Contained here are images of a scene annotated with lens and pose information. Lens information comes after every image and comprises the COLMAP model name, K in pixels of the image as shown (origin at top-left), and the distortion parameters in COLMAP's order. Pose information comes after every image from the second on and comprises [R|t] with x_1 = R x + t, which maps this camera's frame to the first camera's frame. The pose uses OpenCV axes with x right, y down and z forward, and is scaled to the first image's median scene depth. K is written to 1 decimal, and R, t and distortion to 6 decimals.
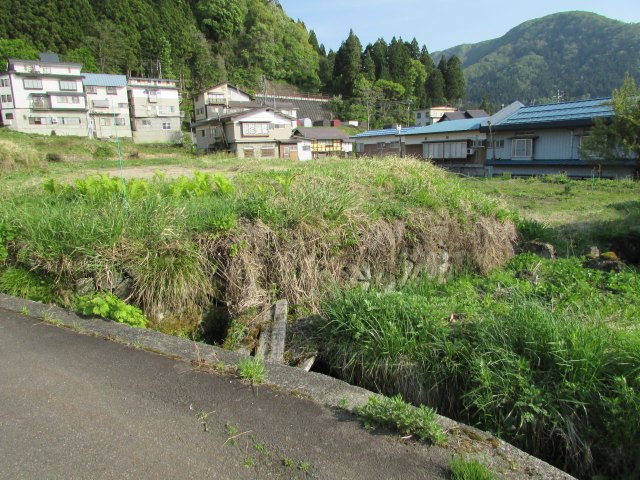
lens RADIAL K [[457.5, 0, 320.9], [0, 457.5, 241.1], [0, 0, 1]] dist [-0.027692, 0.003408]
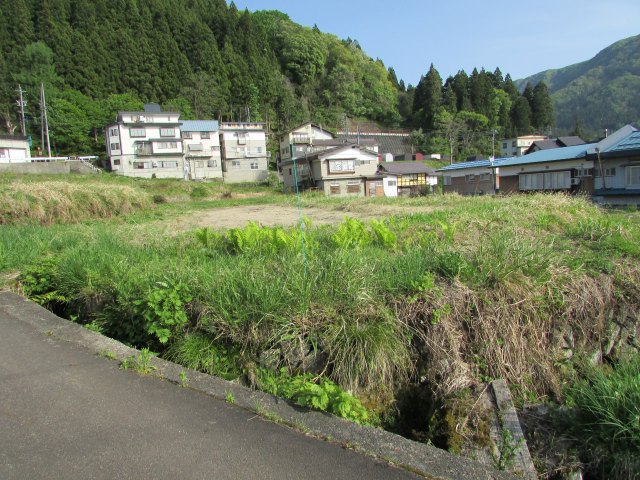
lens RADIAL K [[457.5, 0, 318.5], [0, 457.5, 242.9], [0, 0, 1]] dist [-0.027692, 0.003408]
pose [[0.984673, -0.009259, -0.174162, -0.014351], [-0.003104, 0.997502, -0.070577, -0.003101], [0.174380, 0.070036, 0.982185, 0.007394]]
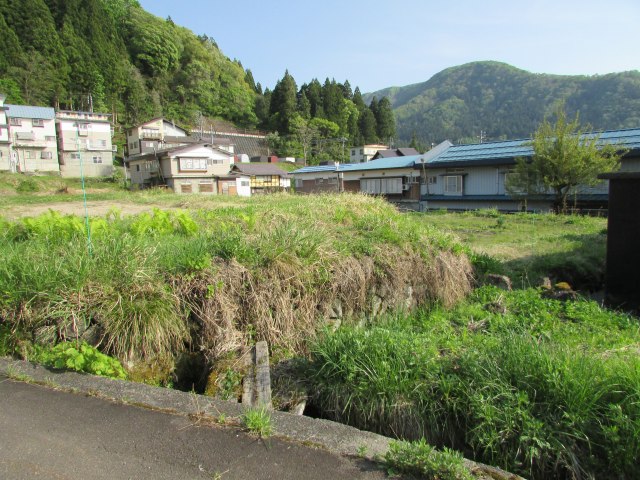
lens RADIAL K [[457.5, 0, 319.3], [0, 457.5, 239.0], [0, 0, 1]] dist [-0.027692, 0.003408]
pose [[0.990937, -0.011201, 0.133856, -0.005087], [0.021880, 0.996667, -0.078583, -0.000491], [-0.132530, 0.080800, 0.987880, 0.000979]]
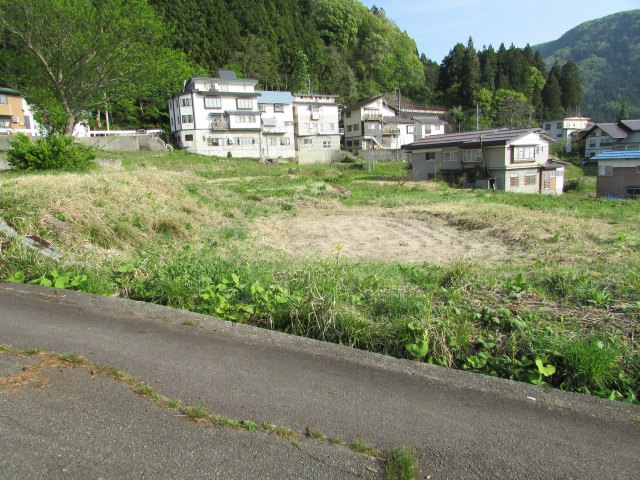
lens RADIAL K [[457.5, 0, 314.3], [0, 457.5, 239.9], [0, 0, 1]] dist [-0.027692, 0.003408]
pose [[0.995248, 0.004683, -0.097255, -0.338437], [-0.006779, 0.999752, -0.021231, -0.046554], [0.097131, 0.021790, 0.995033, 0.087573]]
